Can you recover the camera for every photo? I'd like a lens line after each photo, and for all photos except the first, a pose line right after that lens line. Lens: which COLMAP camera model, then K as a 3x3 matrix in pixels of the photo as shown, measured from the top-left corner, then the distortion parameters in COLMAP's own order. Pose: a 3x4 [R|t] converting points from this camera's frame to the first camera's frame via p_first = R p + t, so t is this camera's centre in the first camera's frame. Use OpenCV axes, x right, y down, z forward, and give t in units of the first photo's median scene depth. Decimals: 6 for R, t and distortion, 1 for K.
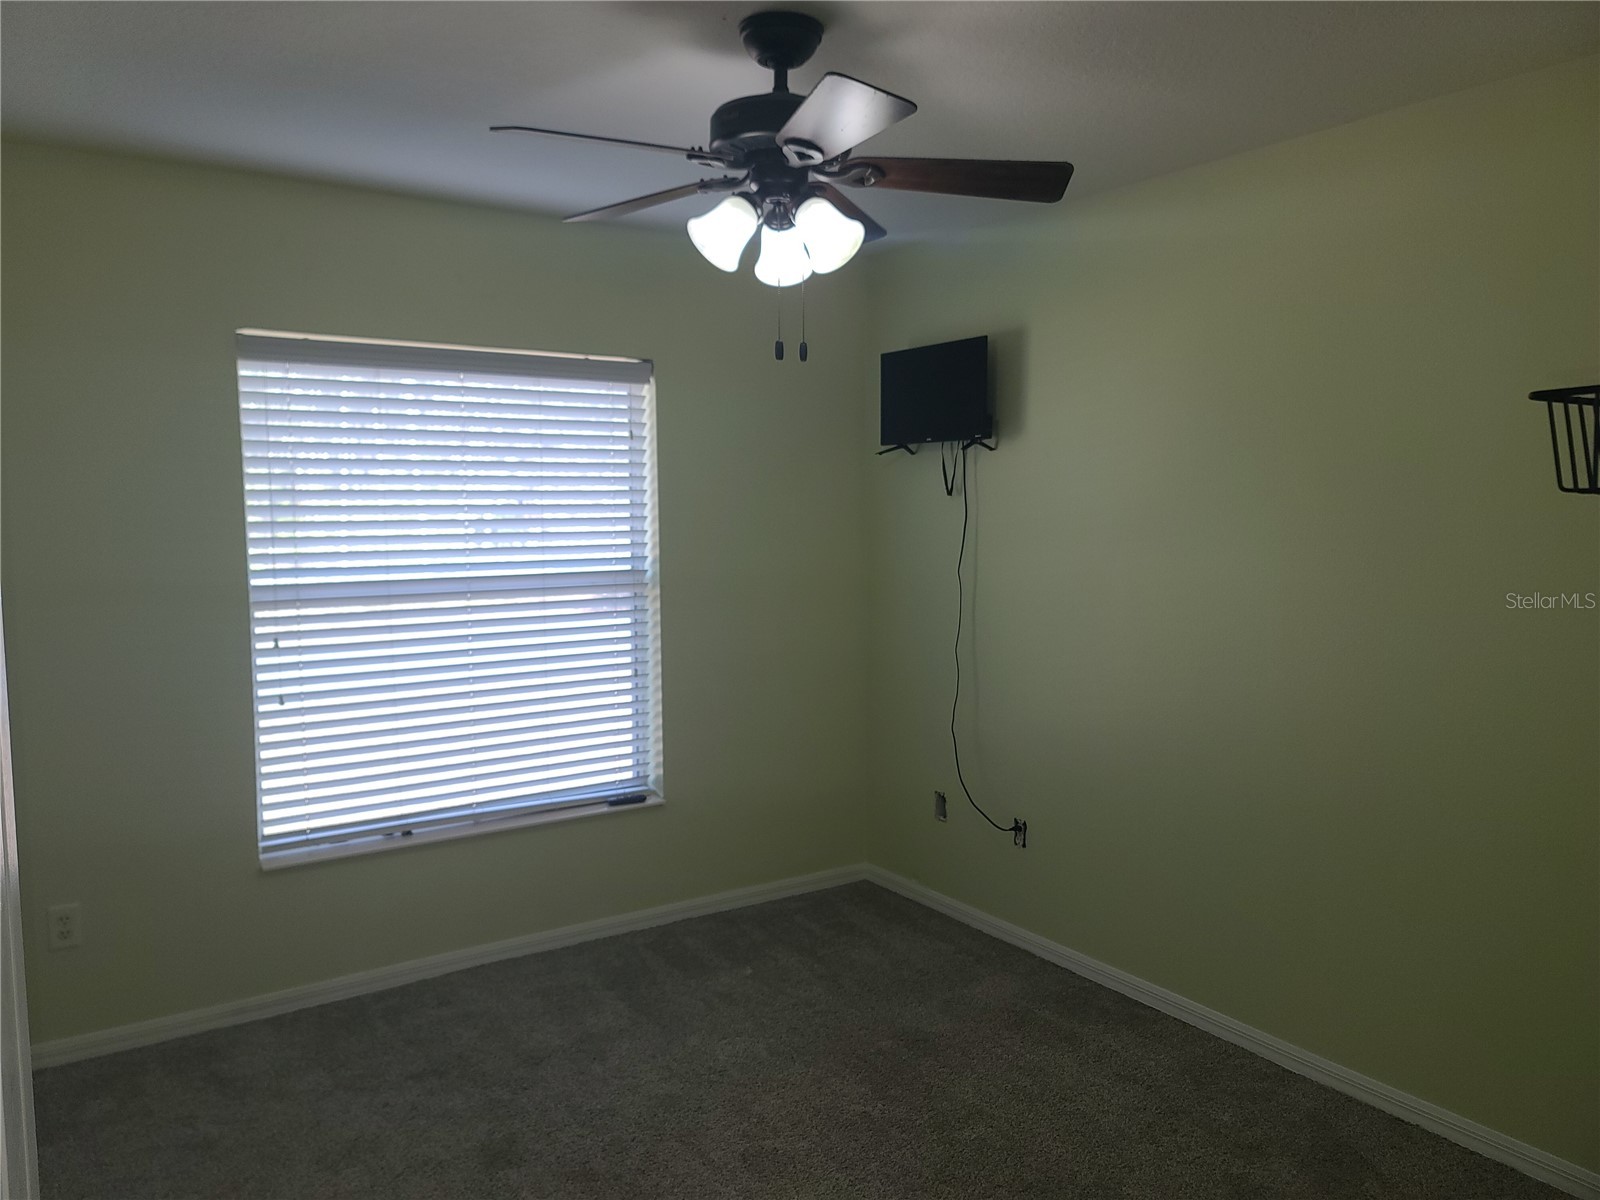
lens RADIAL K [[1279.1, 0, 822.7], [0, 1279.1, 604.2], [0, 0, 1]] dist [0.063801, -0.045209]
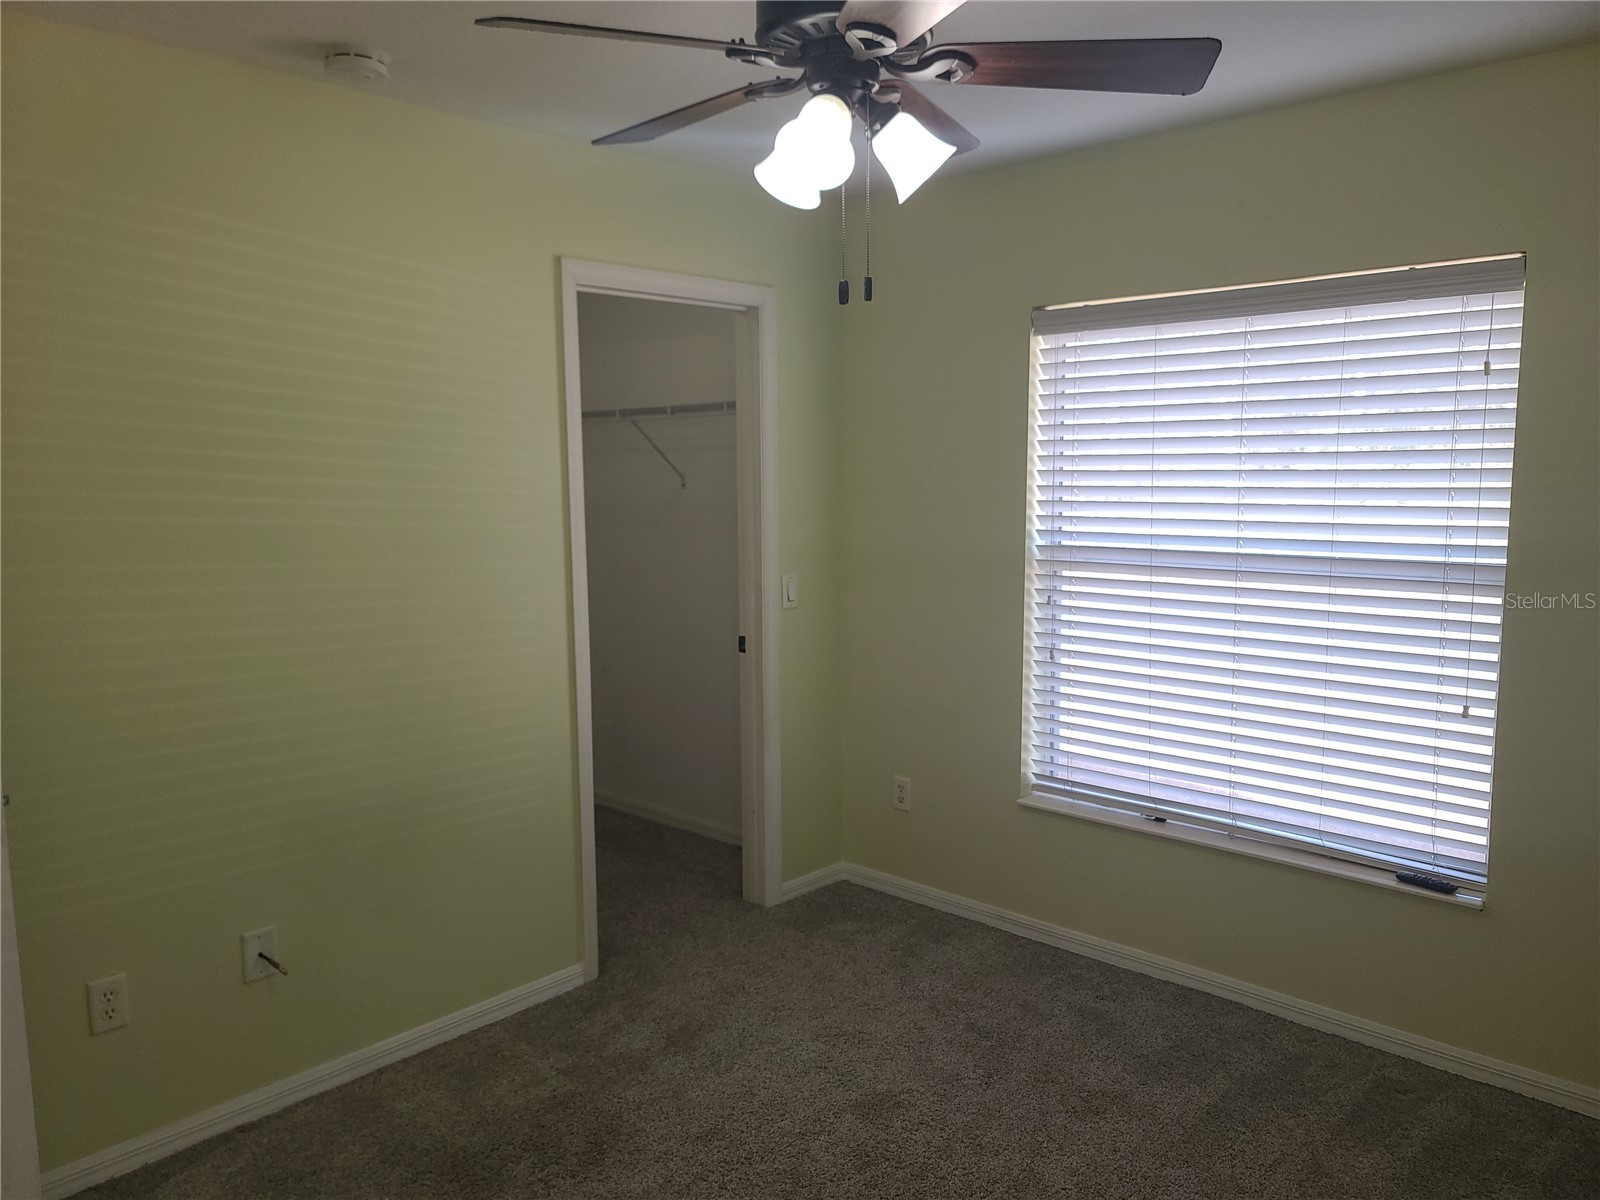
lens RADIAL K [[1276.4, 0, 799.0], [0, 1276.4, 614.8], [0, 0, 1]] dist [0.064081, -0.032374]
pose [[0.154116, 0.127434, -0.979800, 0.561991], [-0.075460, 0.990270, 0.116927, -0.062966], [0.985167, 0.055915, 0.162232, 0.607556]]
